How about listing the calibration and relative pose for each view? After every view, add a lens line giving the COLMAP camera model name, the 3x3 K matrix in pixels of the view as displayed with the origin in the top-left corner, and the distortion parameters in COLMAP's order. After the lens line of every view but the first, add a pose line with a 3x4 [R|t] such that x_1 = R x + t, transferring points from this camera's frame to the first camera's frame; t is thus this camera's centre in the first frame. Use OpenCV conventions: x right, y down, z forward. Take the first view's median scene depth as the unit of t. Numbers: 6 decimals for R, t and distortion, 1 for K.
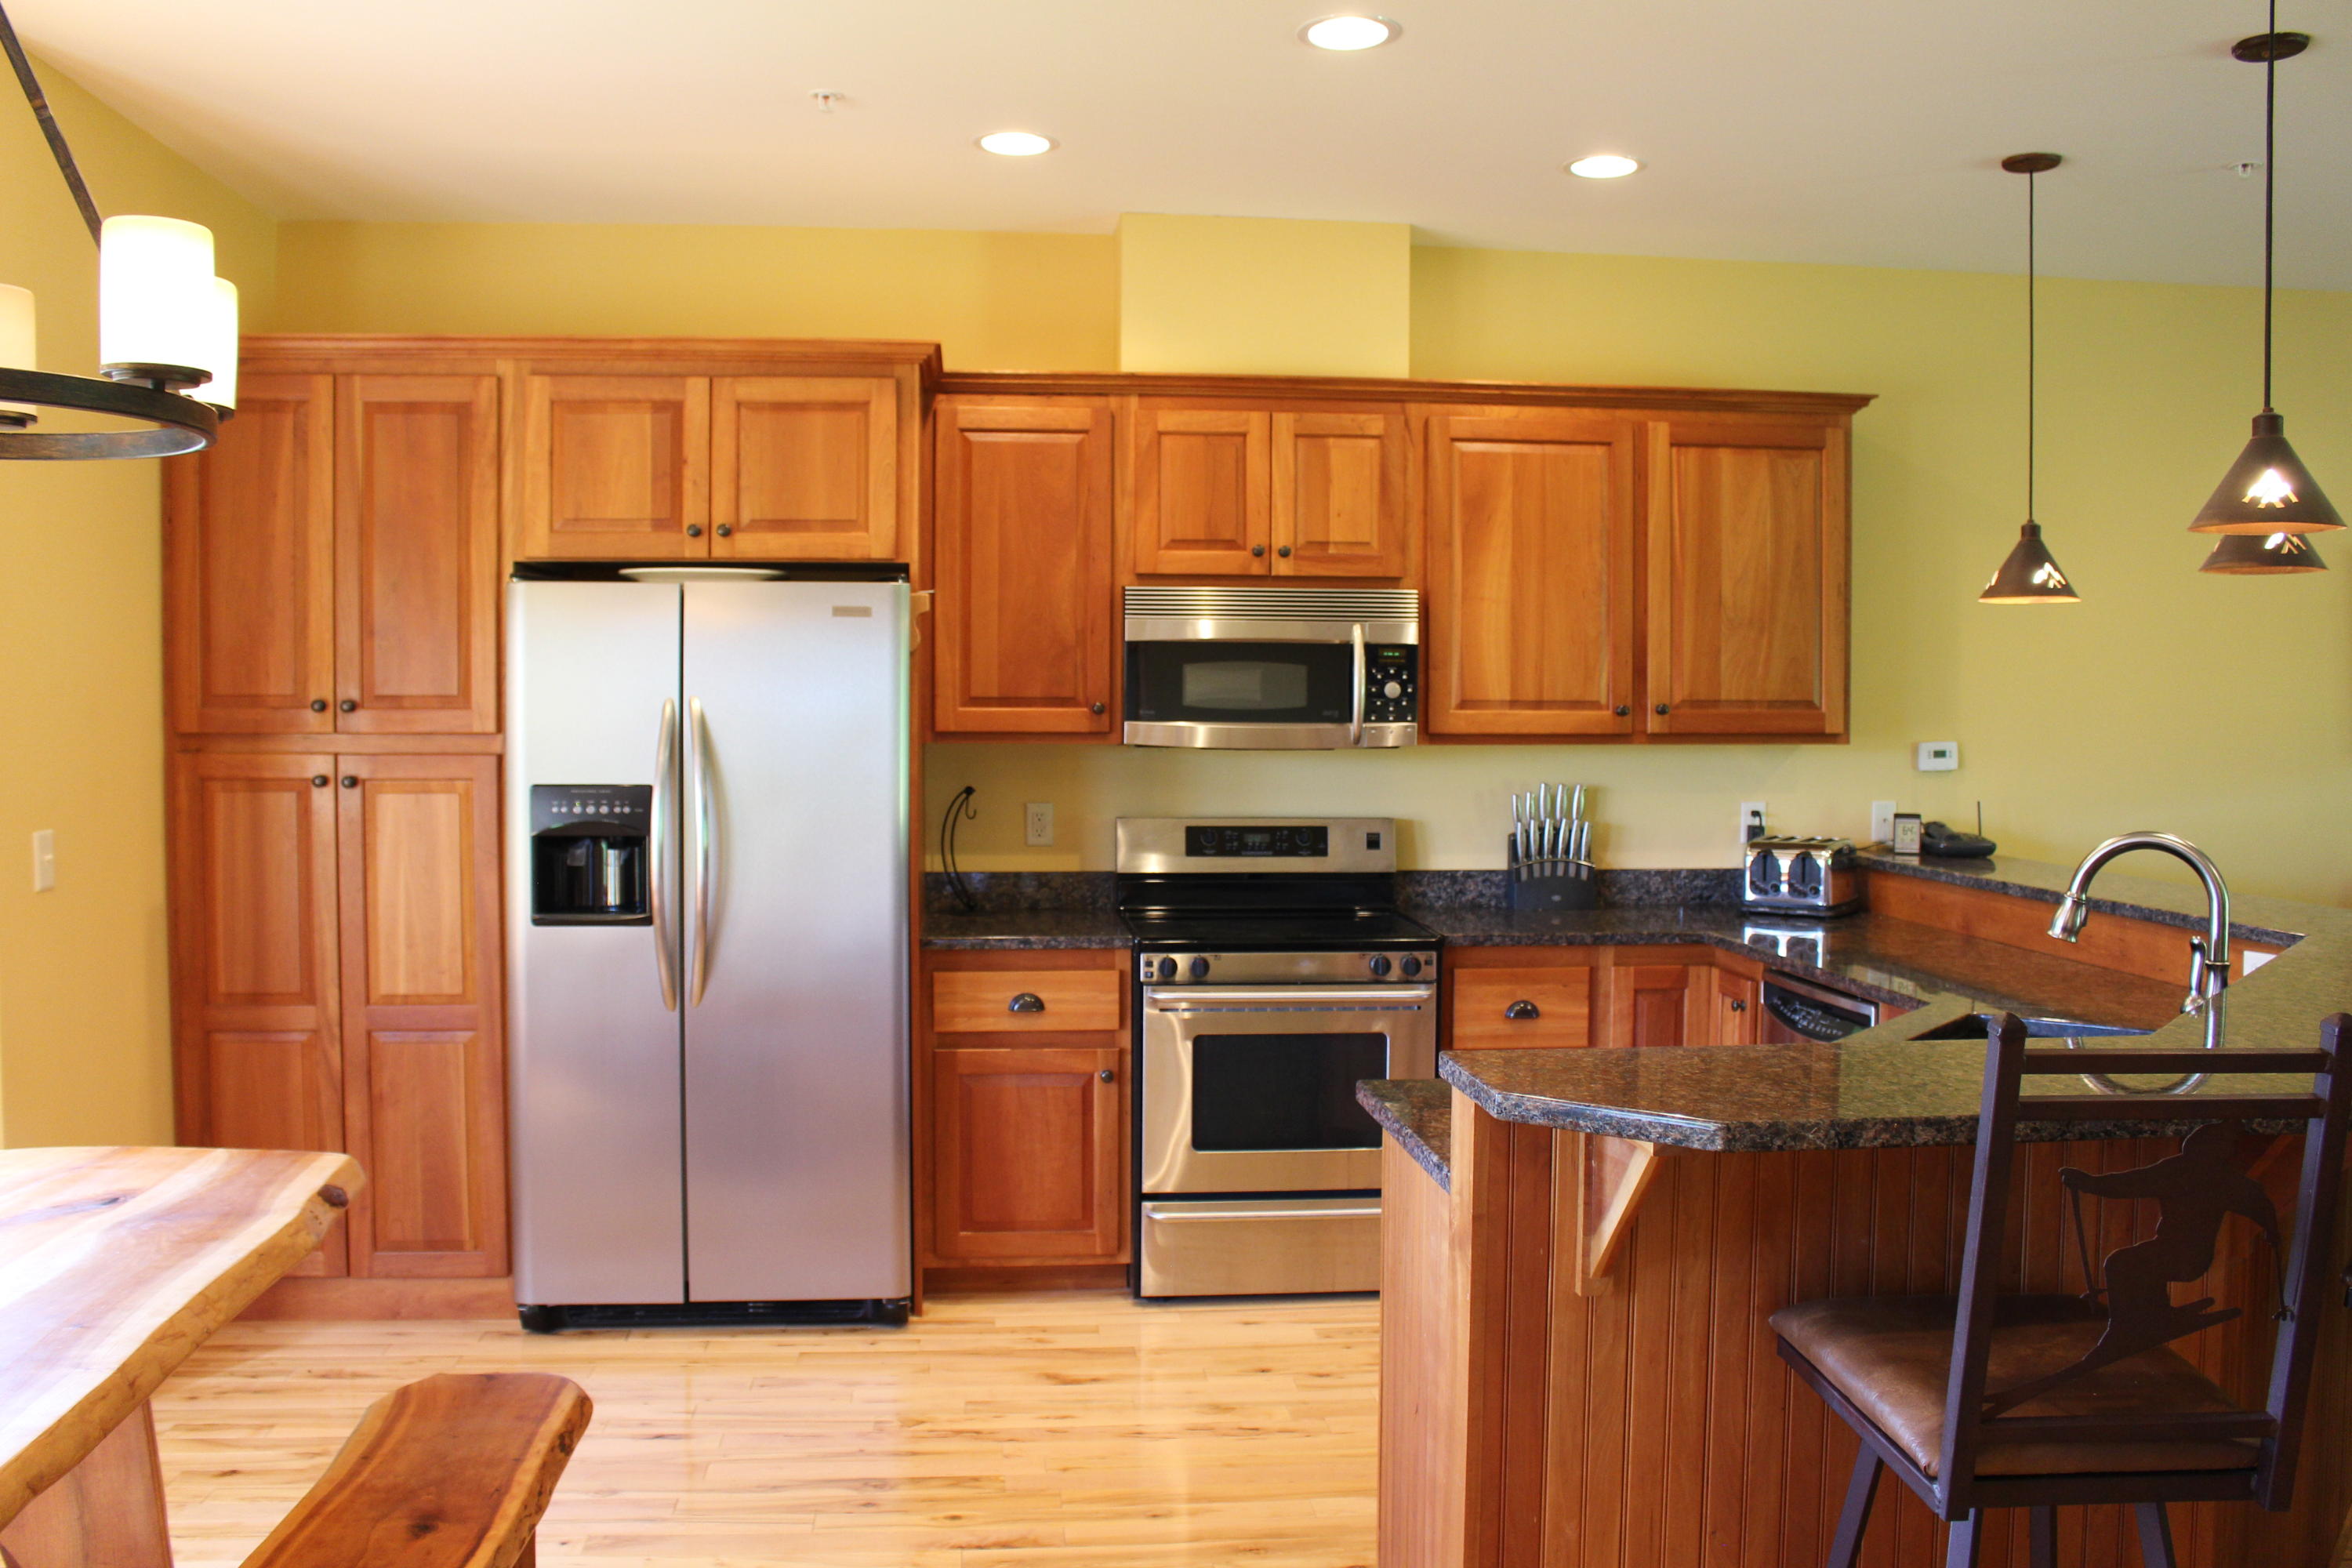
lens RADIAL K [[1948.5, 0, 1176.0], [0, 1948.5, 784.0], [0, 0, 1]] dist [-0.159609, 0.131876]
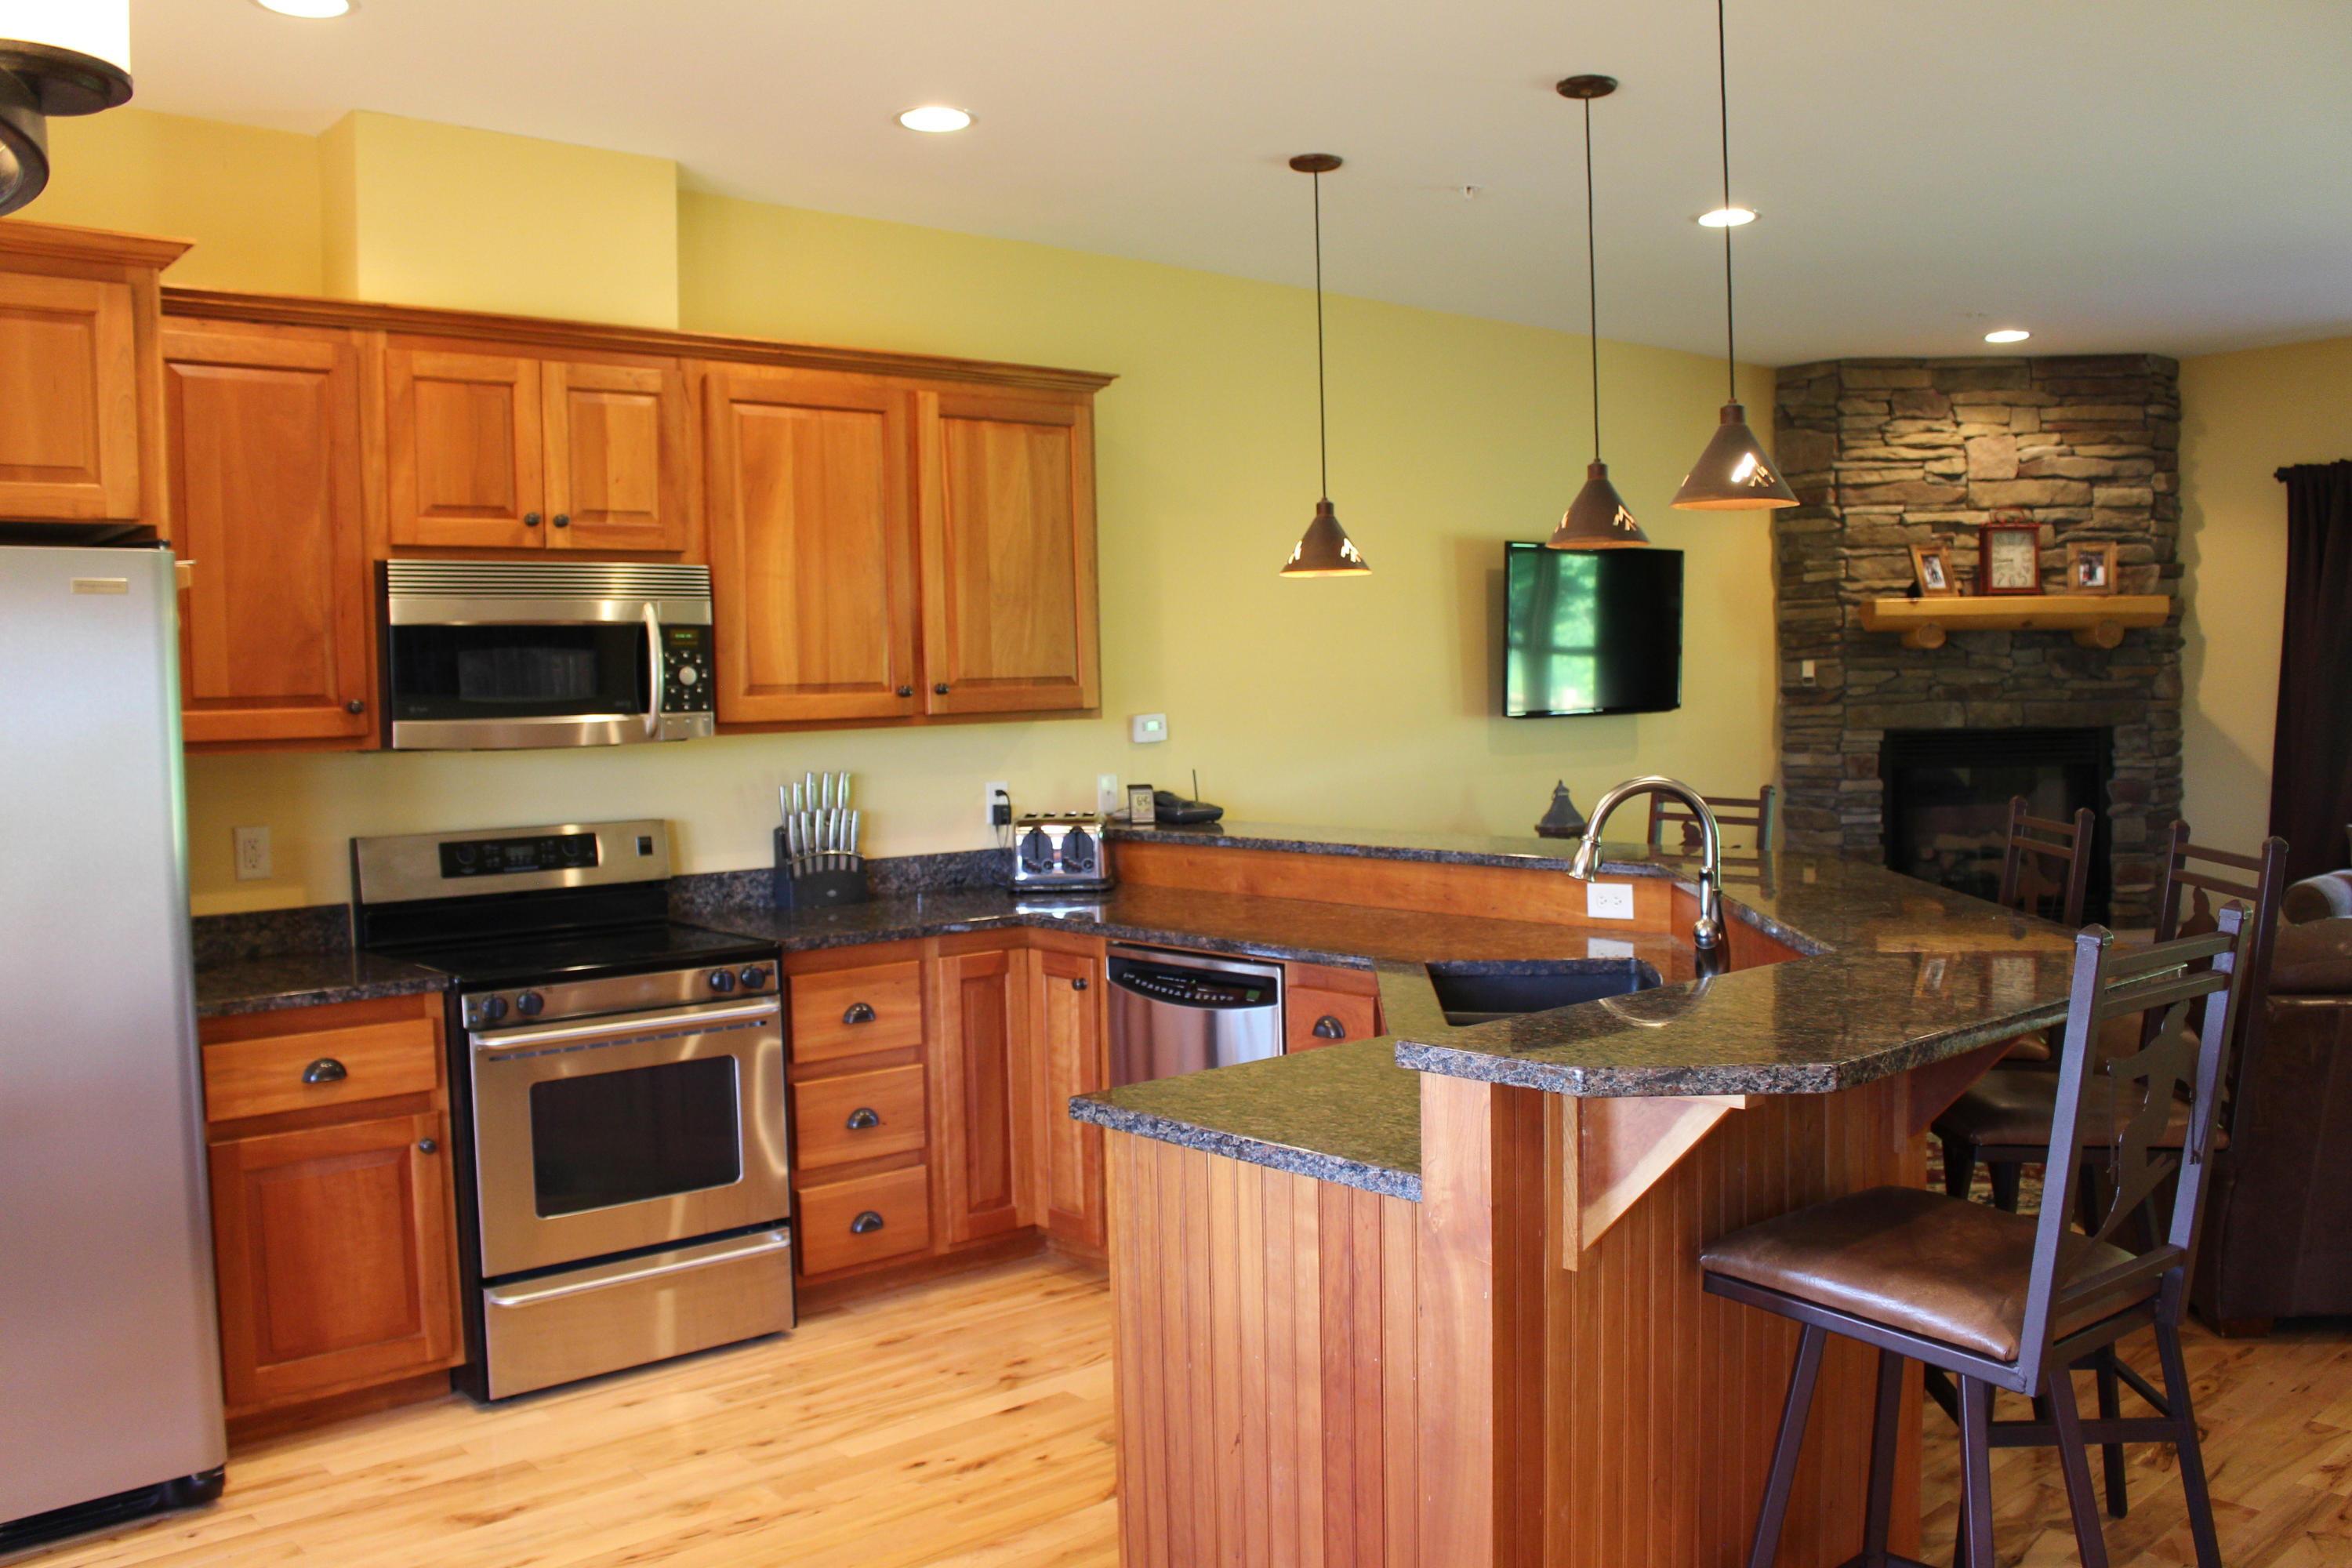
lens RADIAL K [[1948.5, 0, 1176.0], [0, 1948.5, 784.0], [0, 0, 1]] dist [-0.159609, 0.131876]
pose [[0.819811, -0.052095, 0.570259, -0.216331], [0.050900, 0.998541, 0.018046, -0.002903], [-0.570367, 0.014231, 0.821267, 0.137640]]
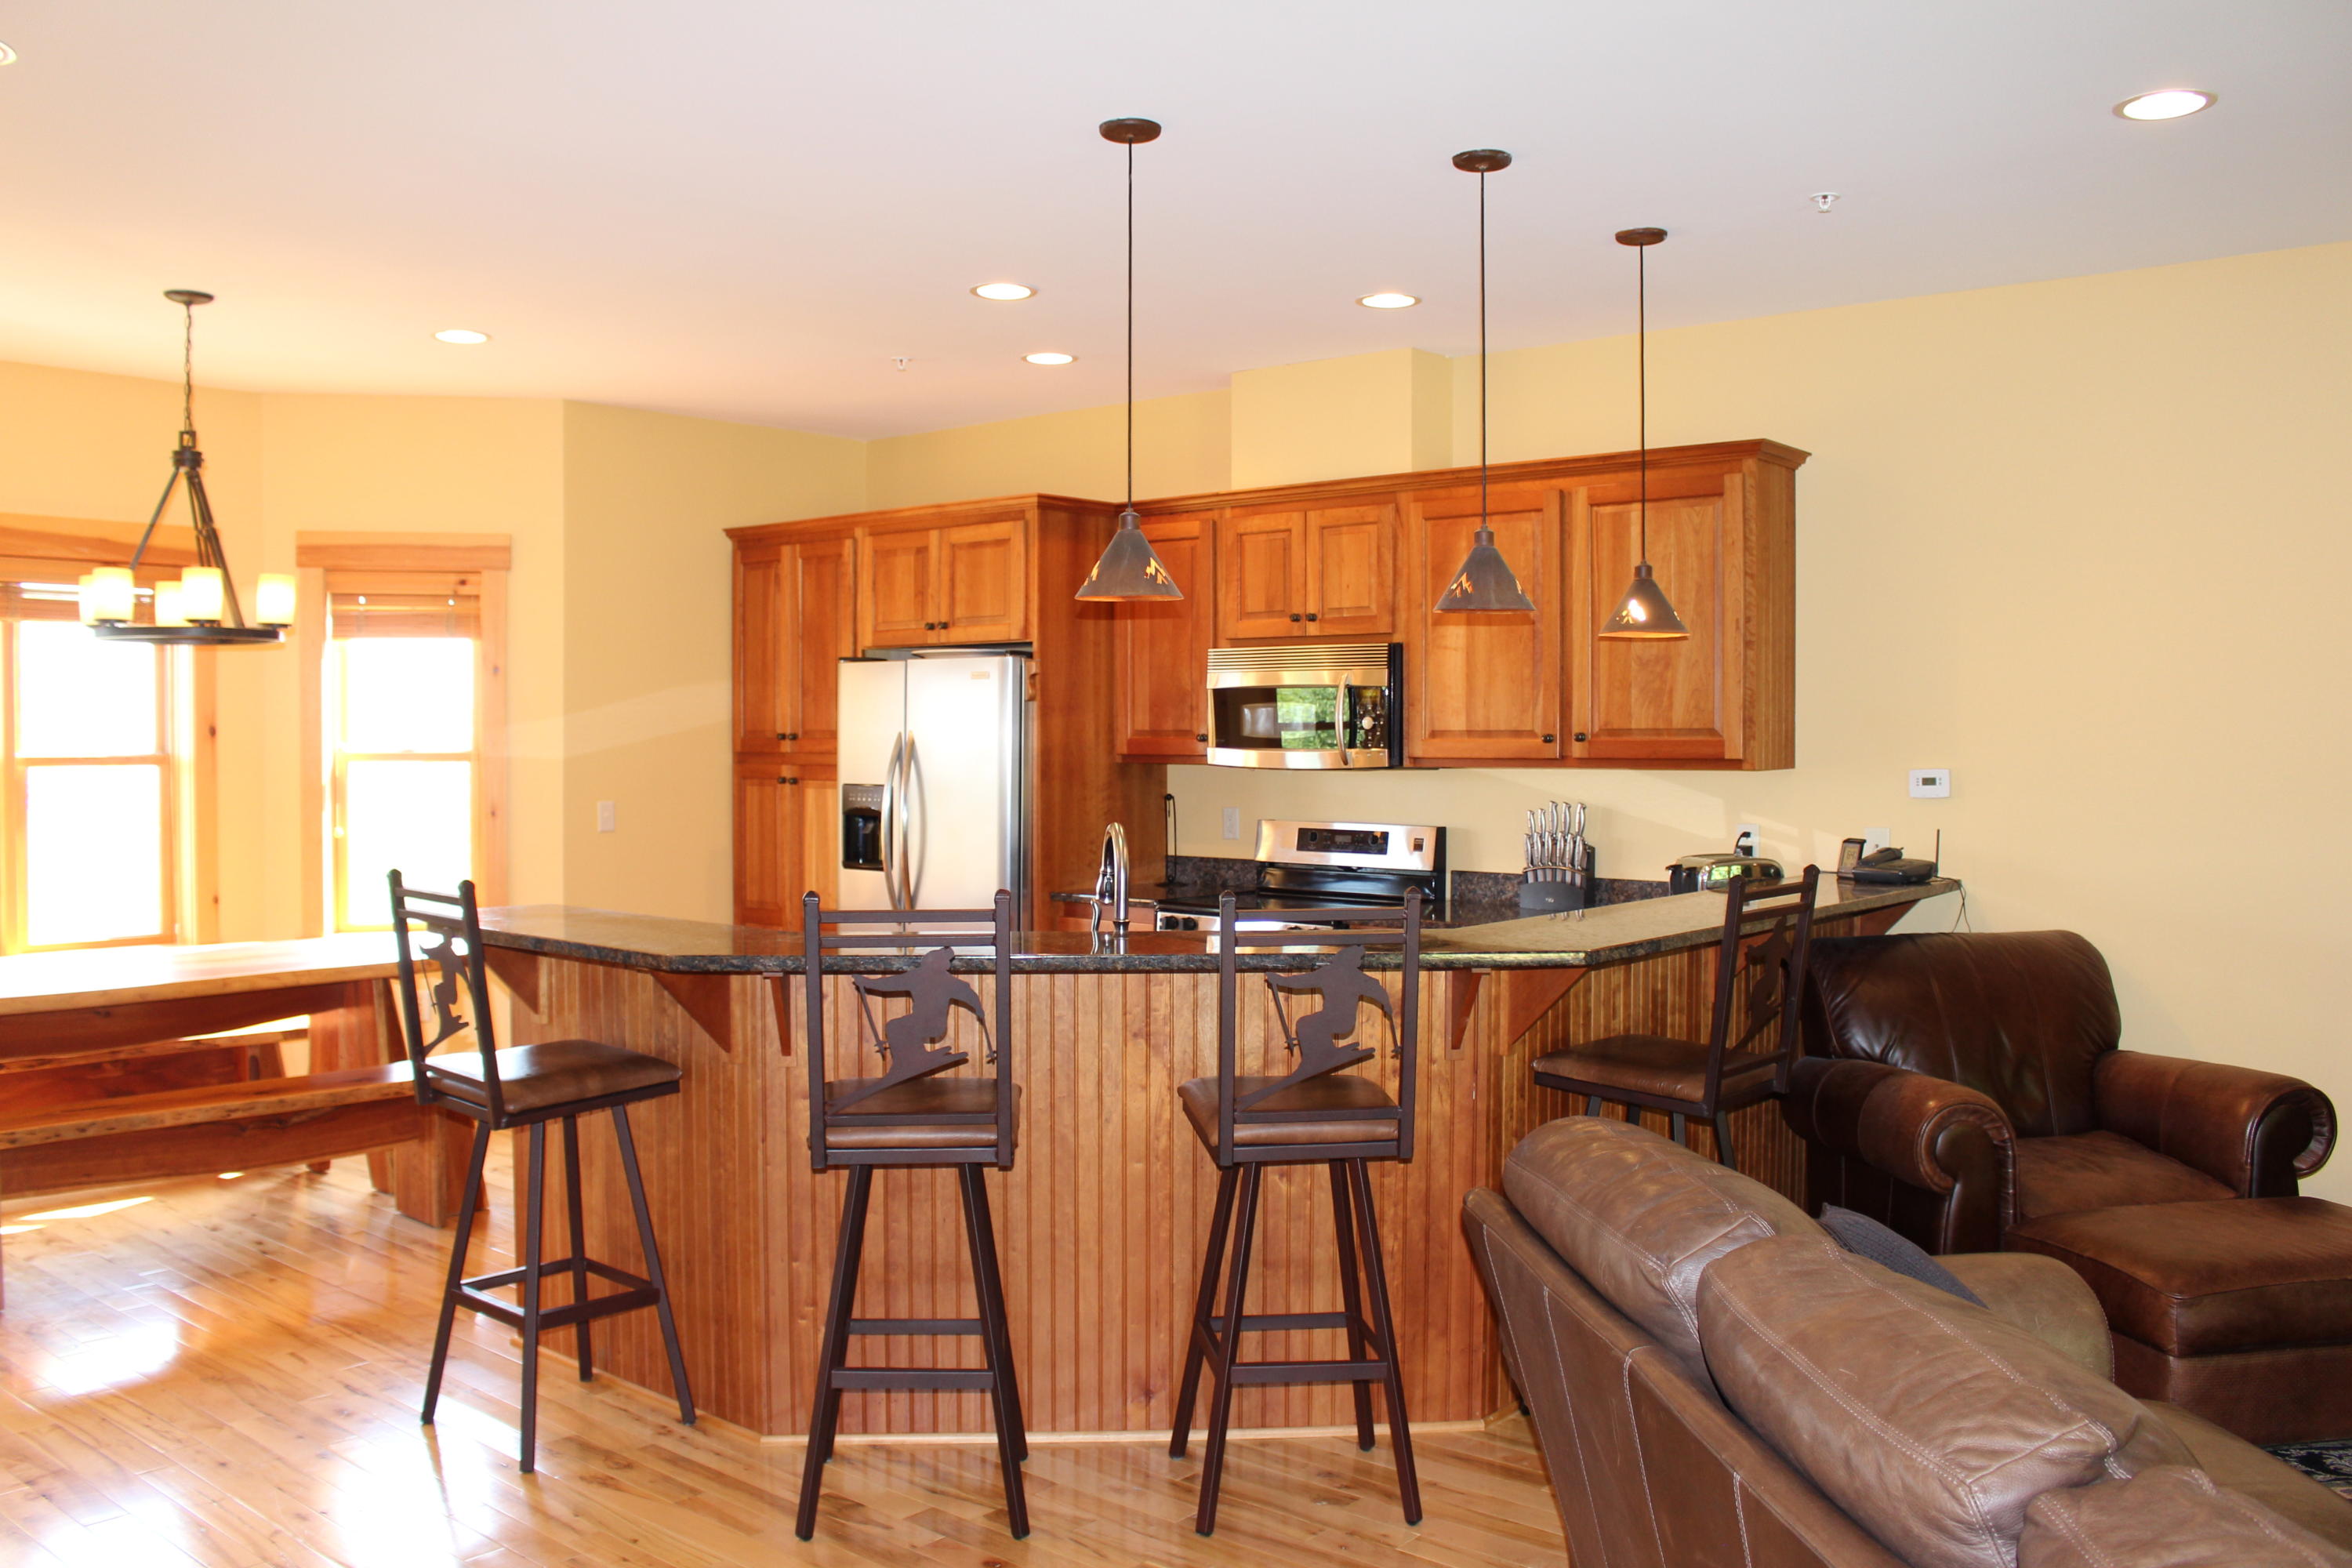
lens RADIAL K [[1948.5, 0, 1176.0], [0, 1948.5, 784.0], [0, 0, 1]] dist [-0.159609, 0.131876]
pose [[0.686558, 0.014320, -0.726934, 0.951961], [-0.027544, 0.999601, -0.006323, 0.002986], [0.726553, 0.024364, 0.686678, 0.038445]]
